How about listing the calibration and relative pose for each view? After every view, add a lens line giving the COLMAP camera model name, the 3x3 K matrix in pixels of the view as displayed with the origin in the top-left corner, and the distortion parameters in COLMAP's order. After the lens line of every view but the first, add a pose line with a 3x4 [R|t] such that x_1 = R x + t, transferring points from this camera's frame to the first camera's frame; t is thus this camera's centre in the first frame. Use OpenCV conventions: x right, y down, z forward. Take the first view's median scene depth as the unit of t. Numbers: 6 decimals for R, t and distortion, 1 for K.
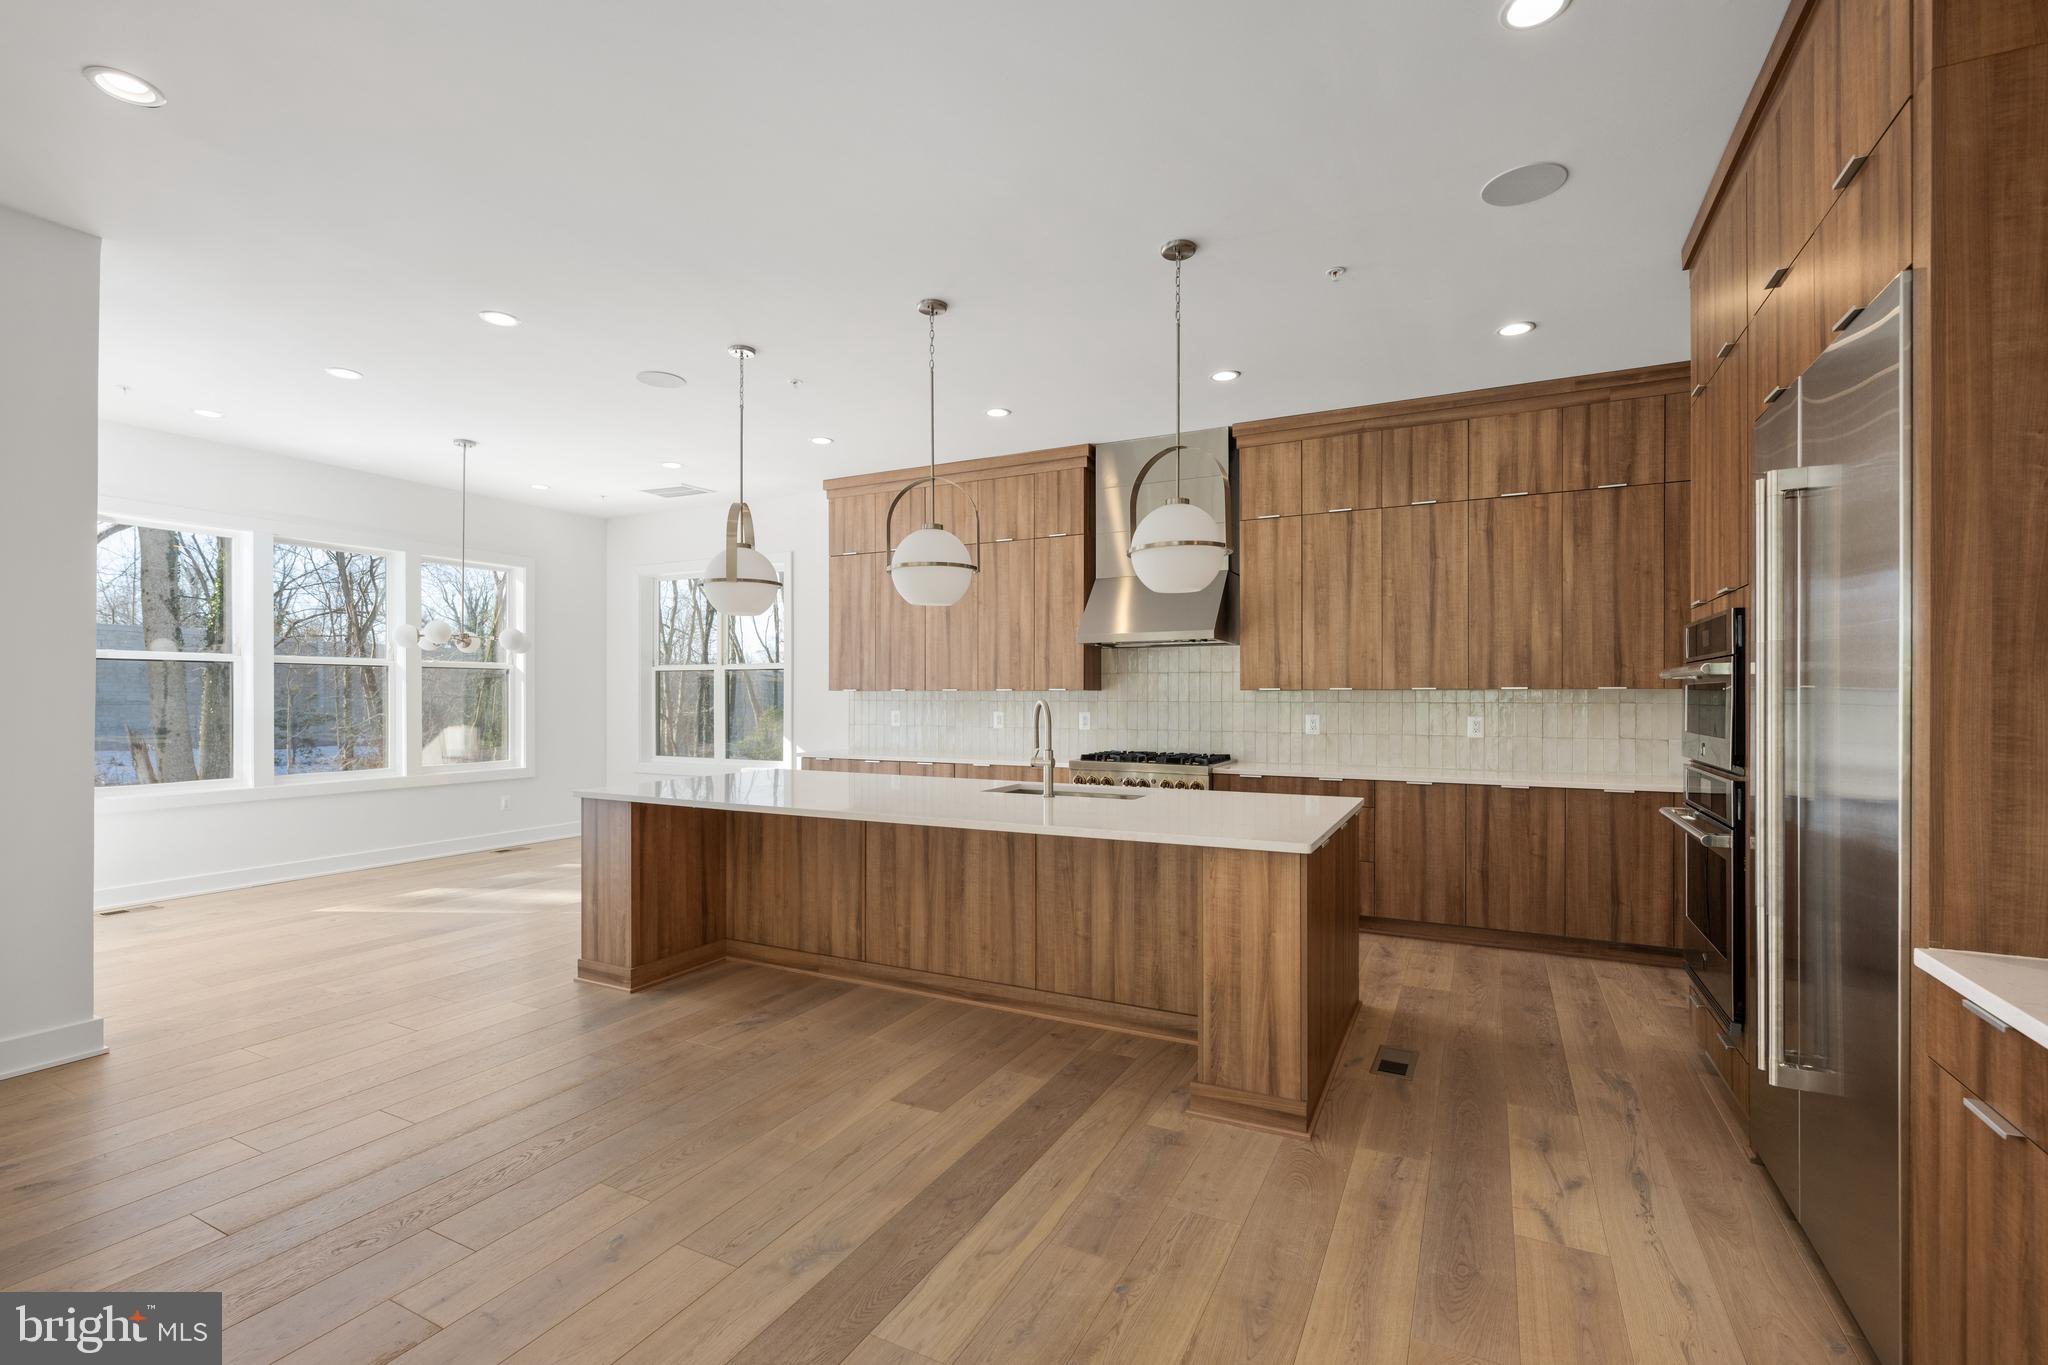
lens RADIAL K [[909.4, 0, 1030.9], [0, 909.4, 693.1], [0, 0, 1]] dist [-0.001150, 0.000015]
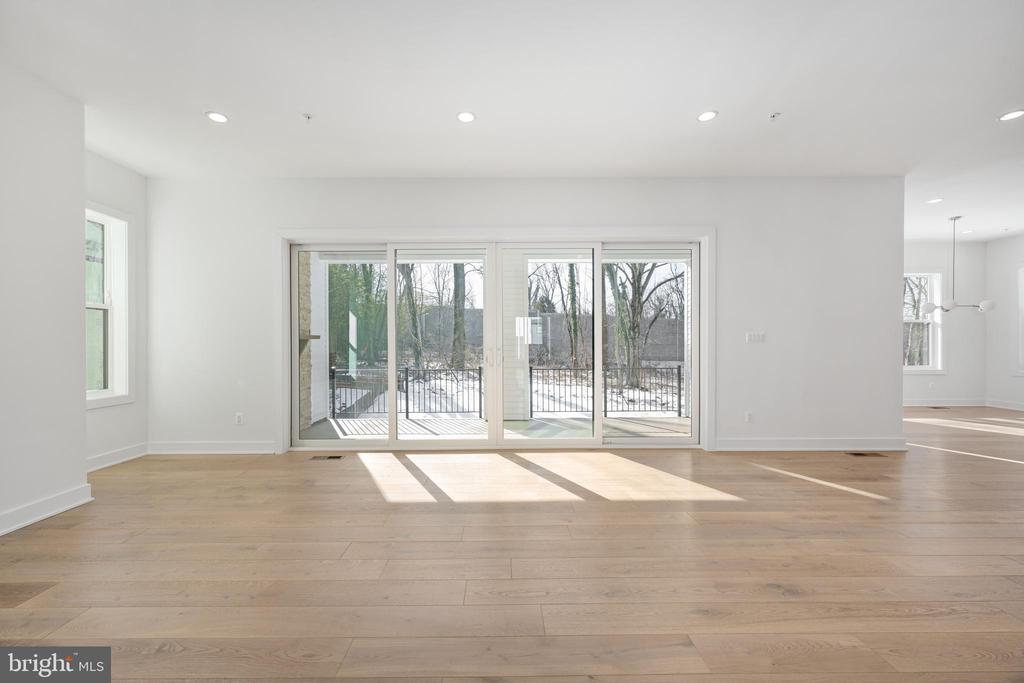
lens RADIAL K [[419.9, 0, 490.5], [0, 419.9, 345.1], [0, 0, 1]] dist [-0.001216, -0.000217]
pose [[0.454694, 0.001480, -0.890647, -0.332229], [0.008846, 0.999942, 0.006178, 0.021510], [0.890604, -0.010688, 0.454654, -0.671512]]
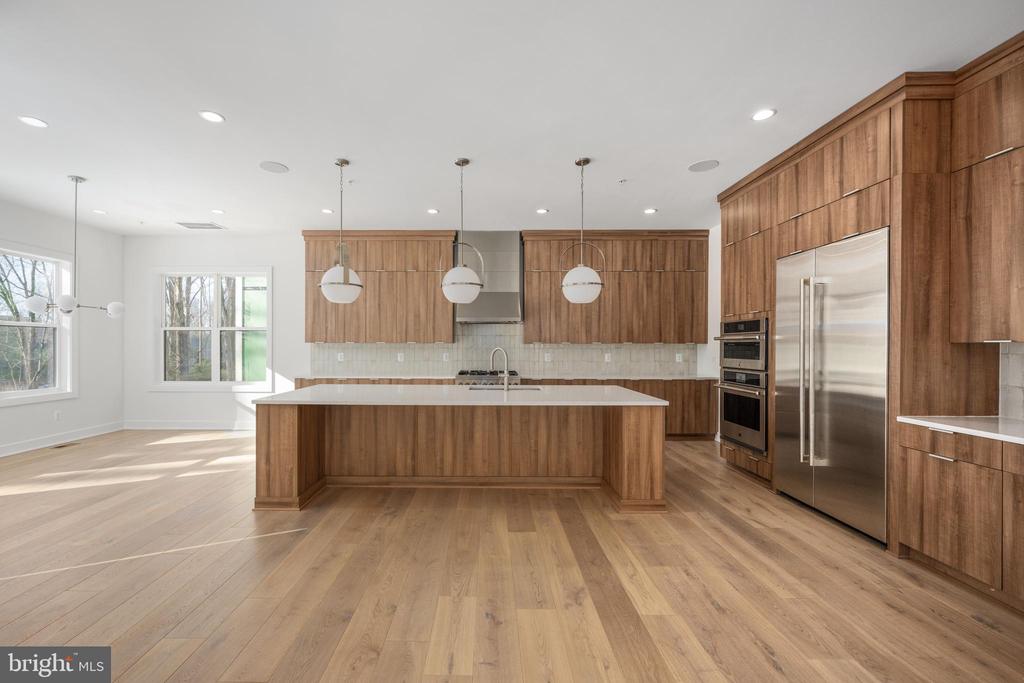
lens RADIAL K [[419.9, 0, 490.5], [0, 419.9, 345.1], [0, 0, 1]] dist [-0.001216, -0.000217]
pose [[0.894604, 0.002040, 0.446854, -0.455805], [-0.002990, 0.999995, 0.001422, 0.000201], [-0.446849, -0.002608, 0.894606, 0.087701]]
